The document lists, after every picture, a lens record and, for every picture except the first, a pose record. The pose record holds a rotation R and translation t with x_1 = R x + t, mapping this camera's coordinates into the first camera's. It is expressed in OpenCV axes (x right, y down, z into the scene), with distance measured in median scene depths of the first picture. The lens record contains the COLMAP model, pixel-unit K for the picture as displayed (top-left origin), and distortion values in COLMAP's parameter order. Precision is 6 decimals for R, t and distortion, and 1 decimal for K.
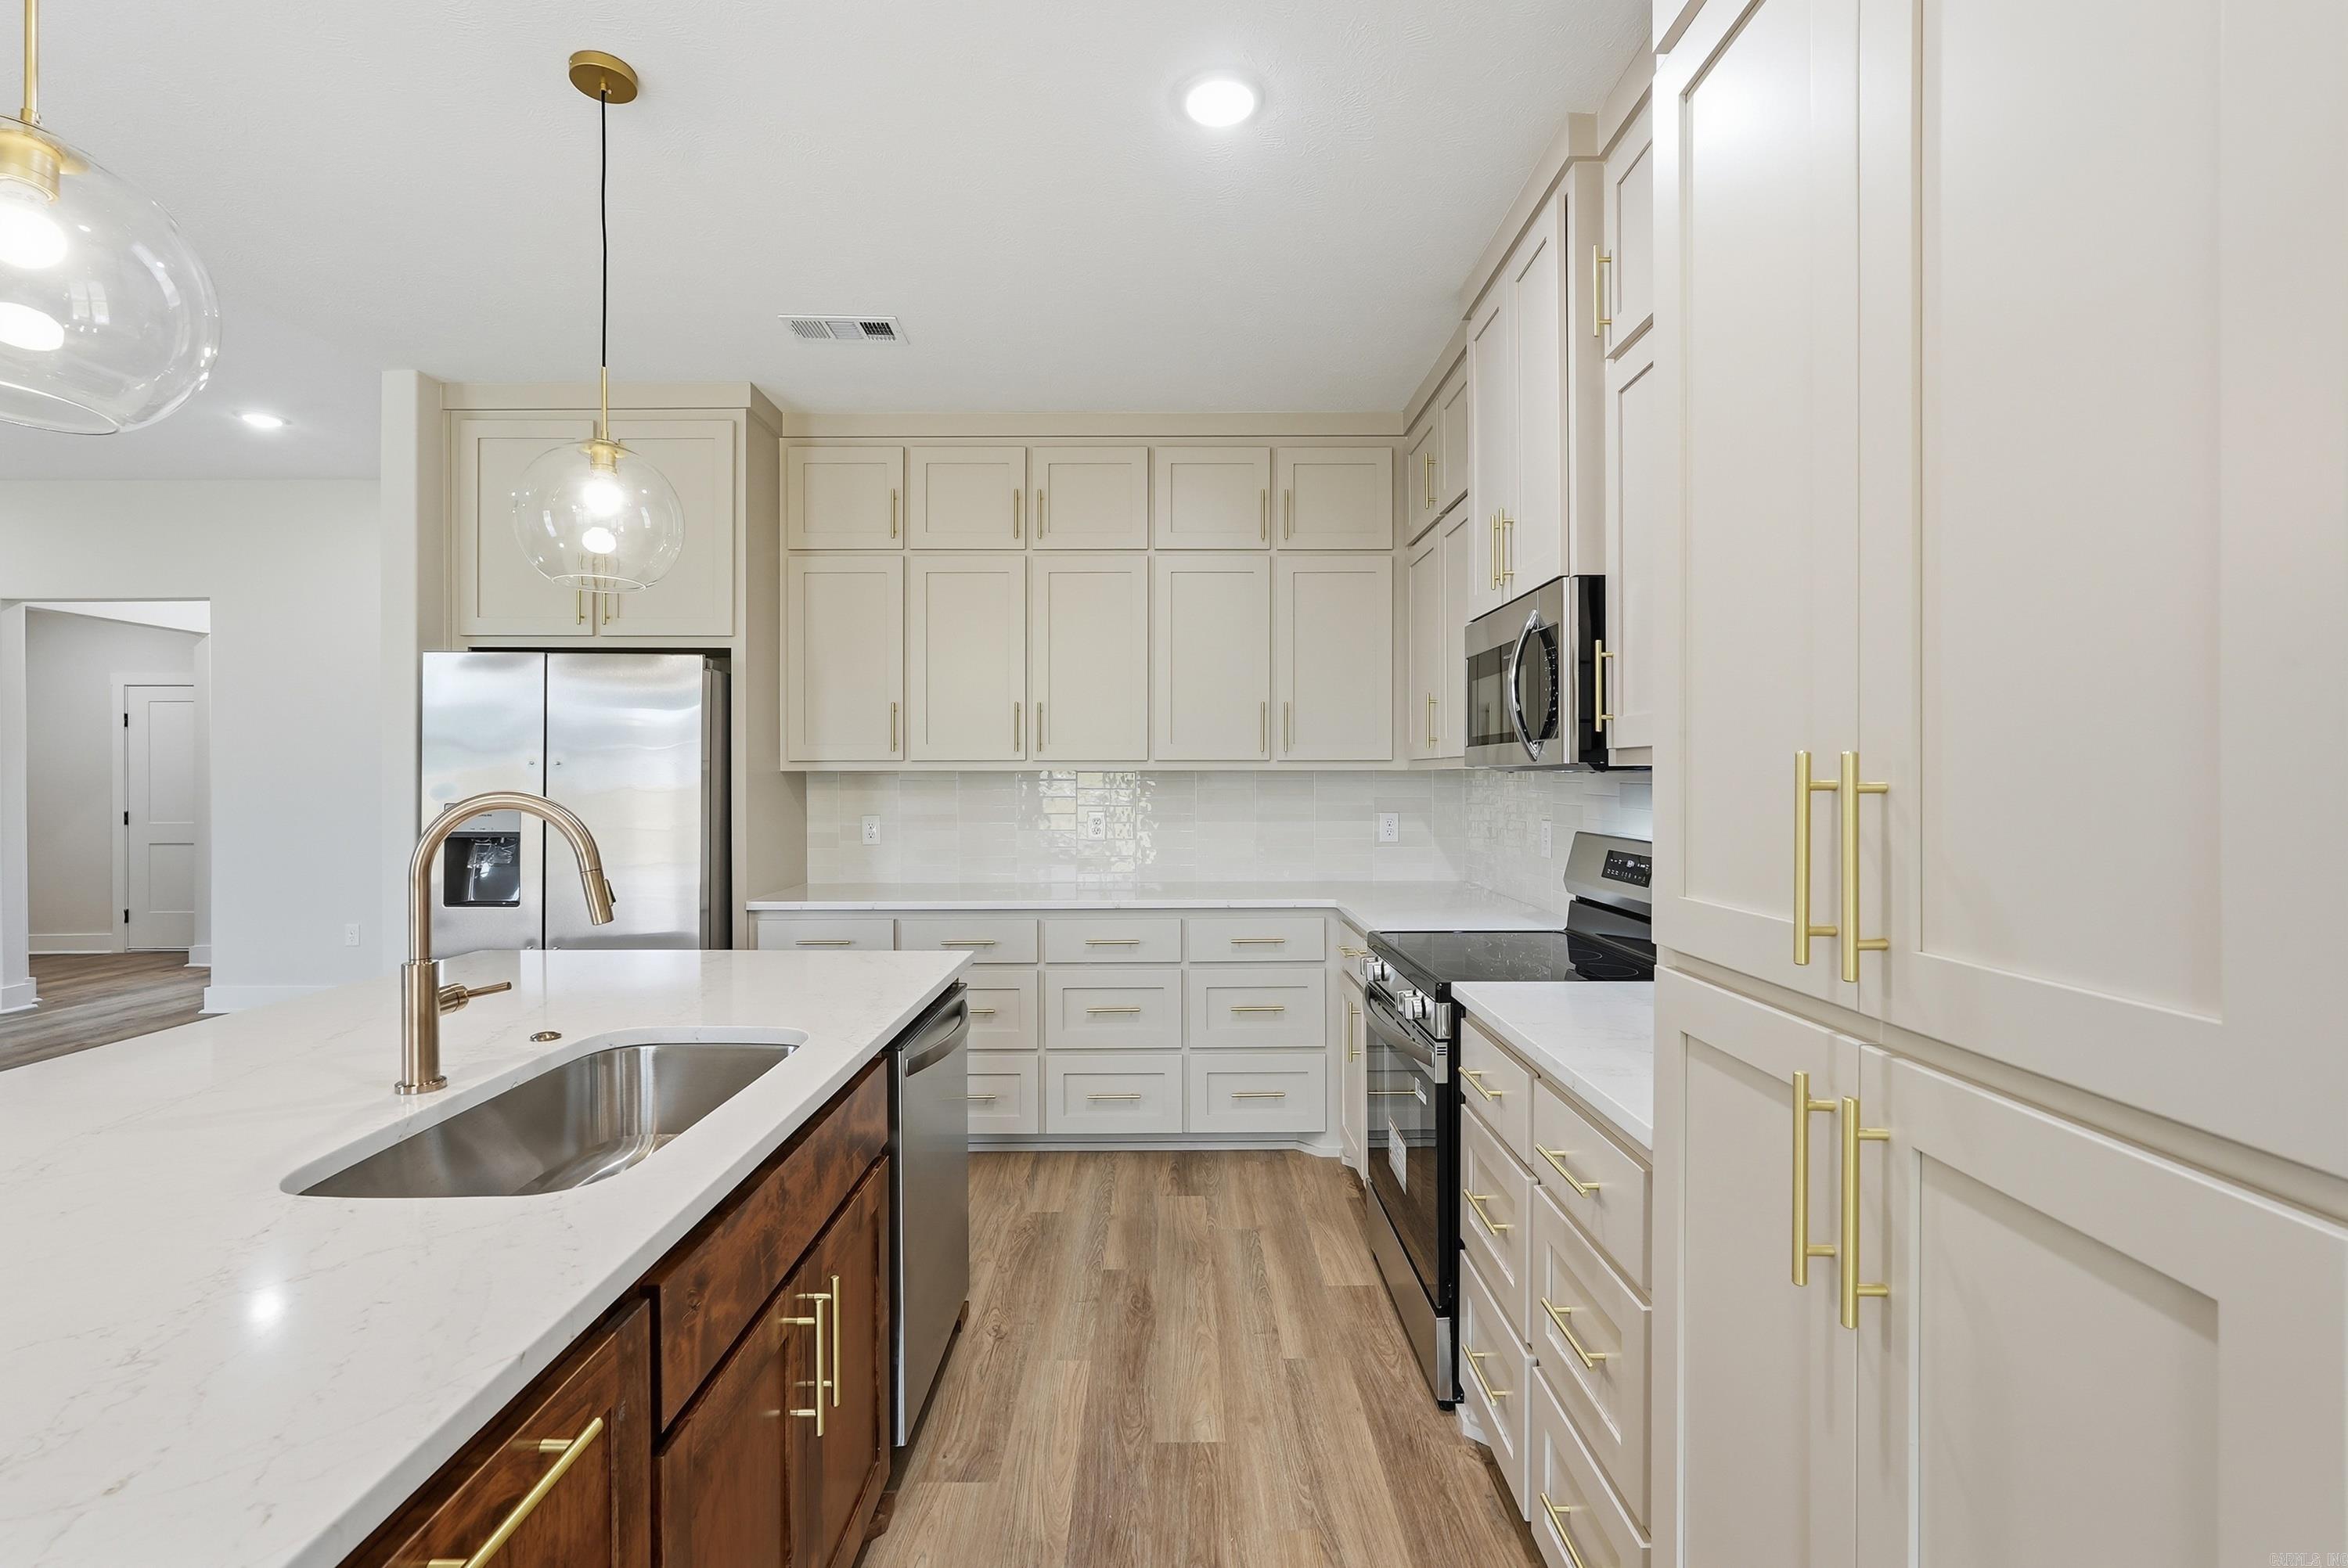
lens RADIAL K [[1047.9, 0, 1172.1], [0, 1047.9, 777.1], [0, 0, 1]] dist [-0.002174, -0.000383]
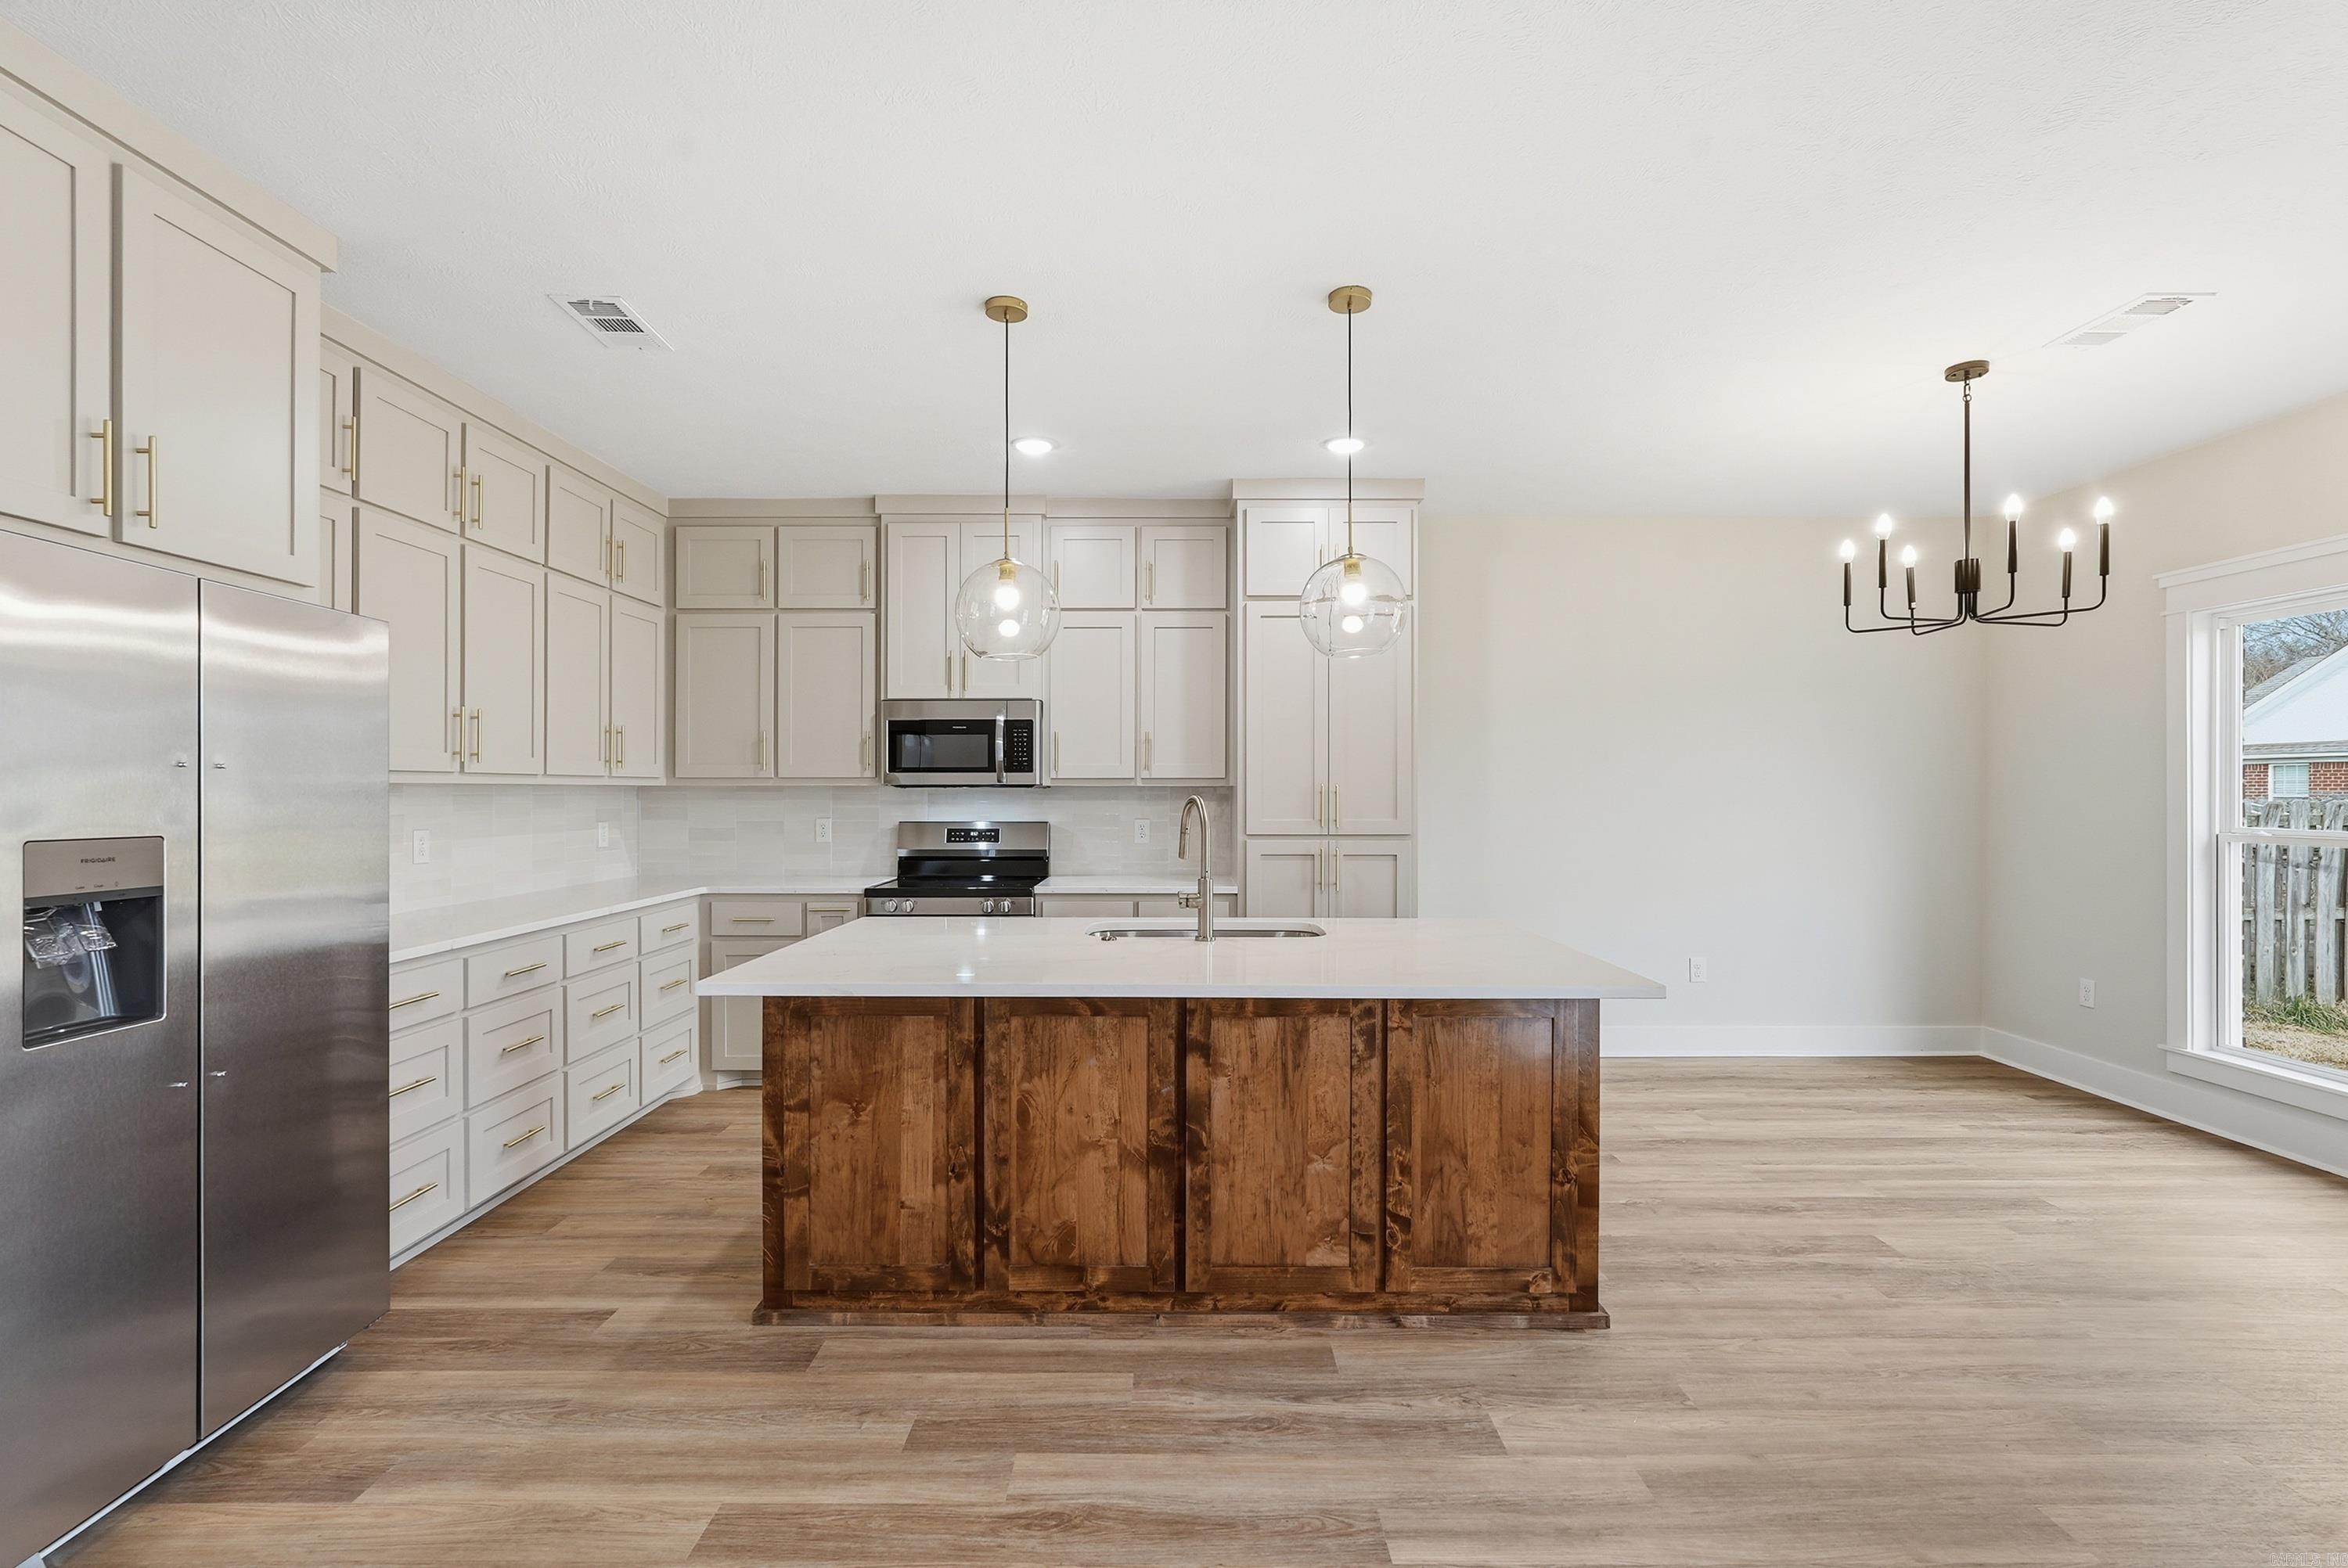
lens RADIAL K [[1047.1, 0, 1174.8], [0, 1047.1, 791.6], [0, 0, 1]] dist [-0.016320, 0.010062]
pose [[0.003005, -0.000875, 0.999995, -1.175527], [0.002139, 0.999997, 0.000869, 0.001007], [-0.999993, 0.002137, 0.003007, 0.447852]]
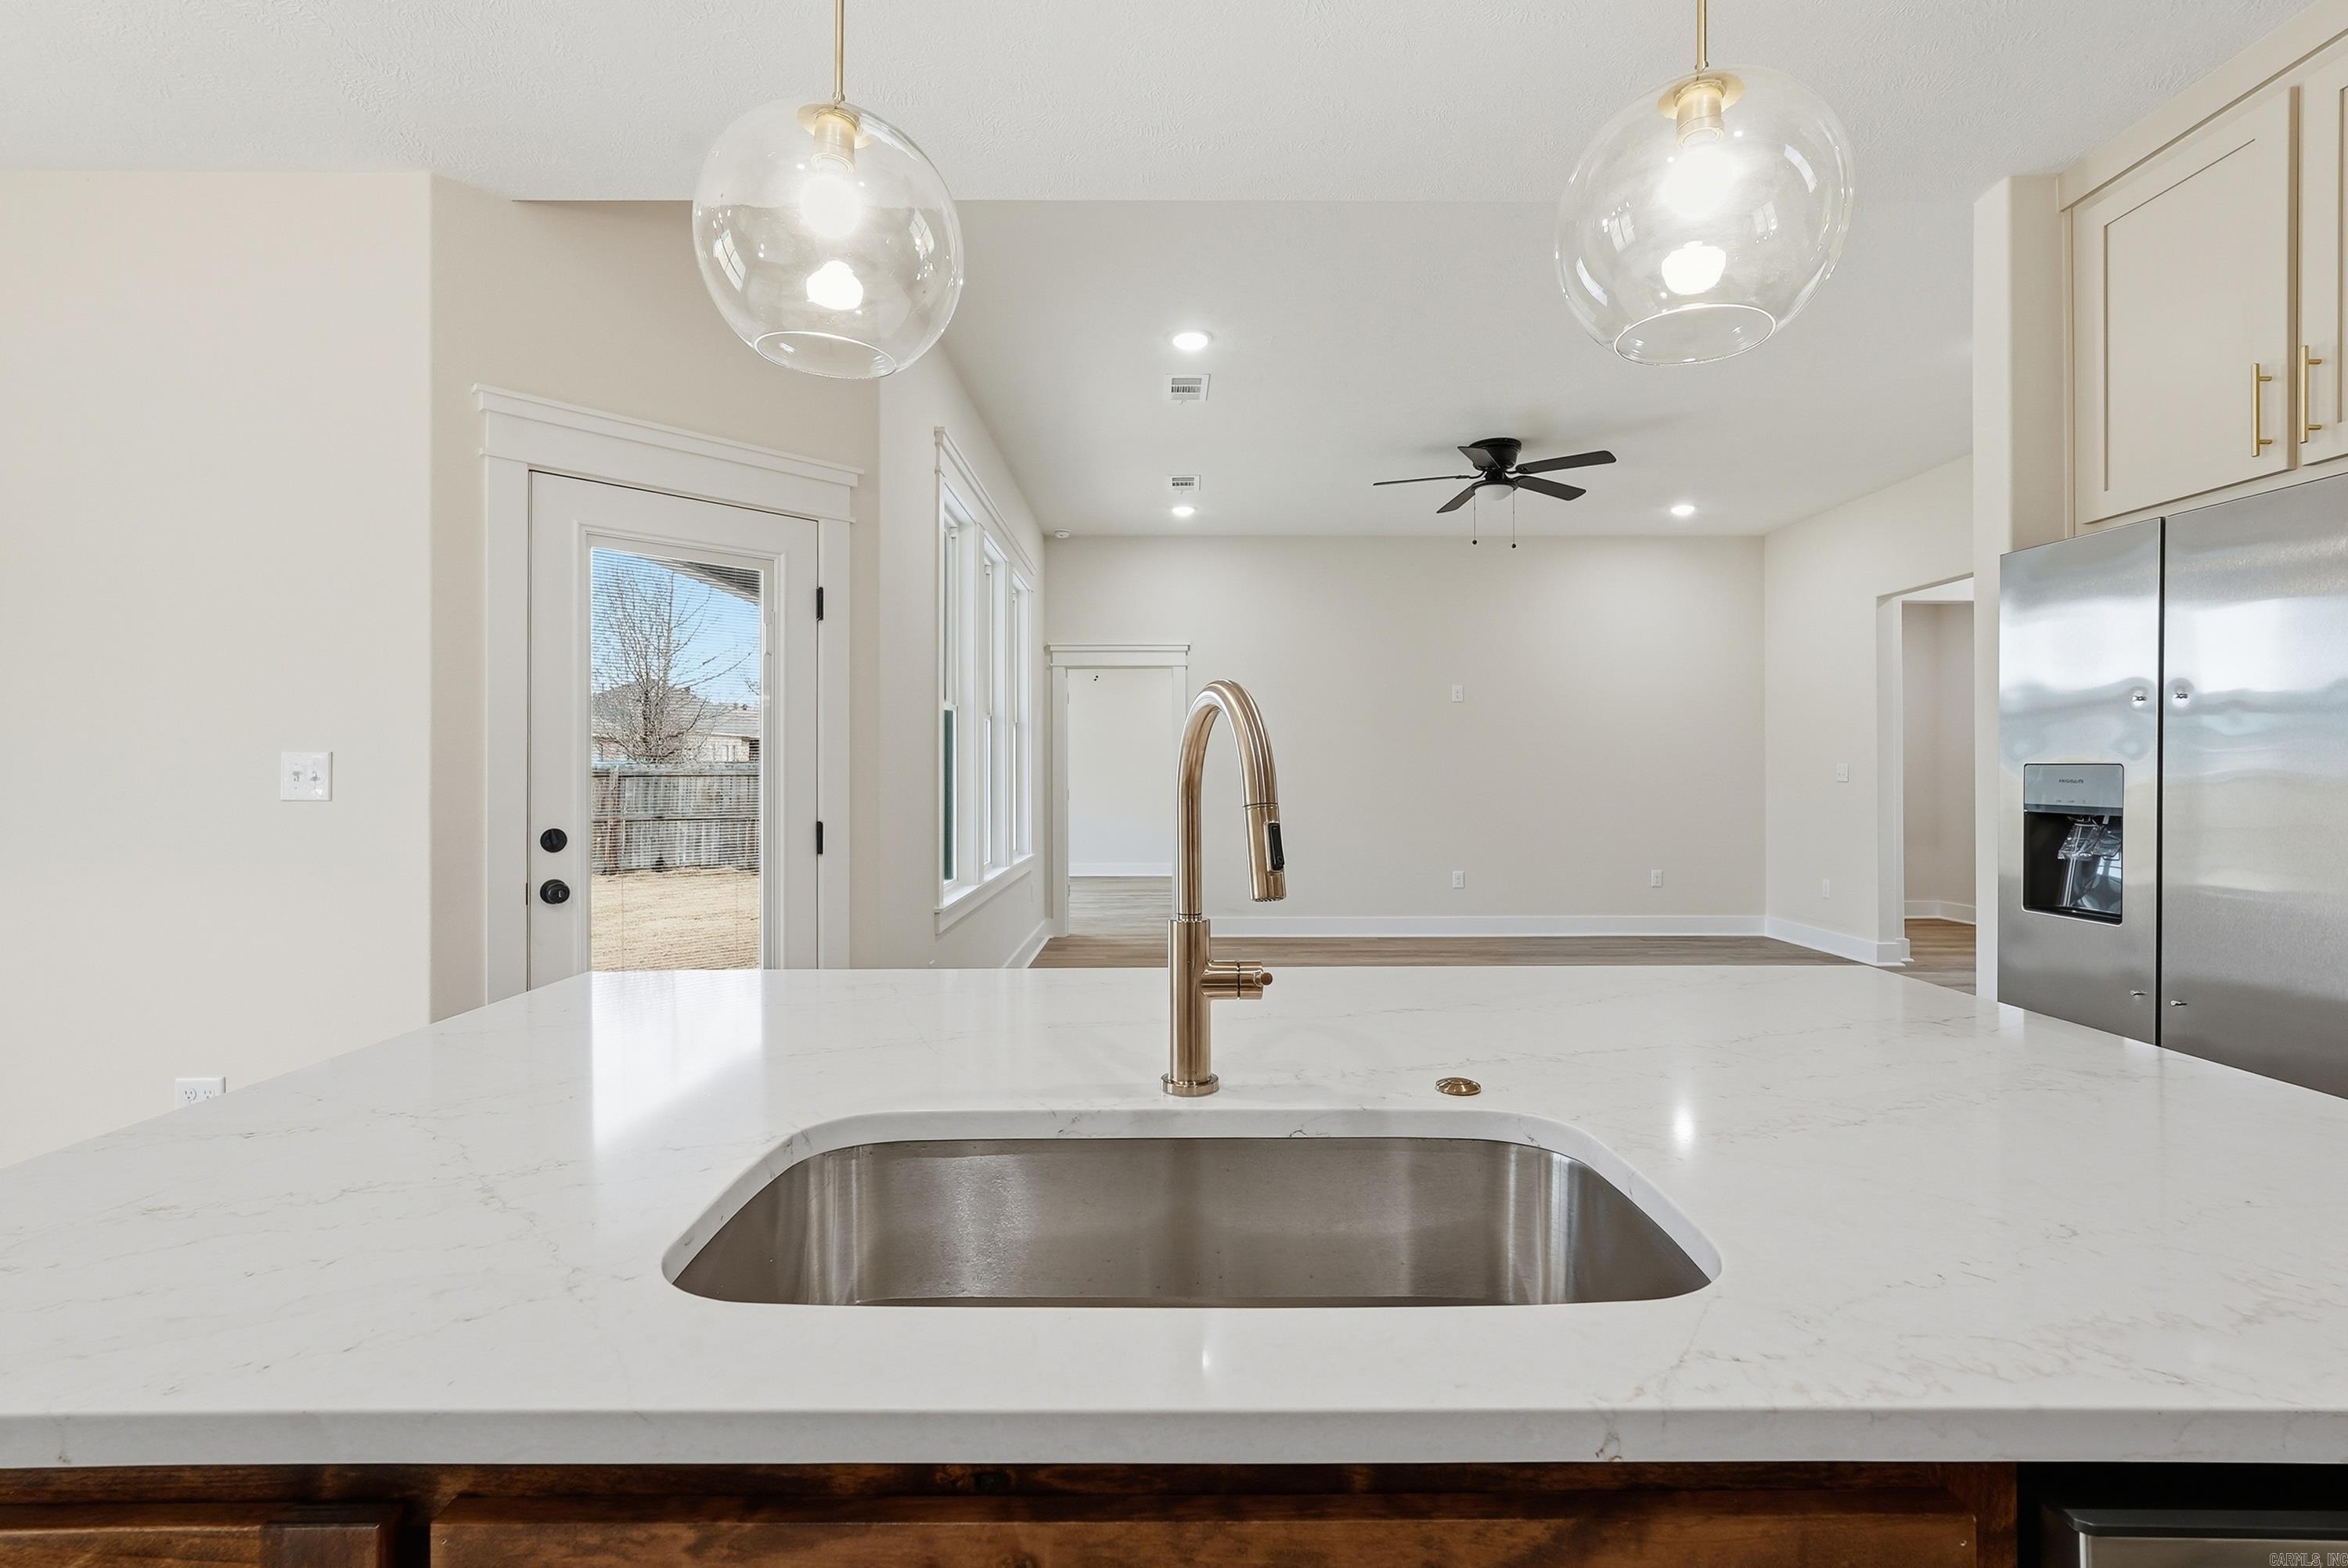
lens RADIAL K [[1060.3, 0, 1173.4], [0, 1060.3, 772.4], [0, 0, 1]] dist [-0.019863, 0.011501]
pose [[-0.000448, -0.000045, -1.000000, 0.016746], [0.000047, 1.000000, -0.000045, 0.030354], [1.000000, -0.000047, -0.000448, 0.419698]]
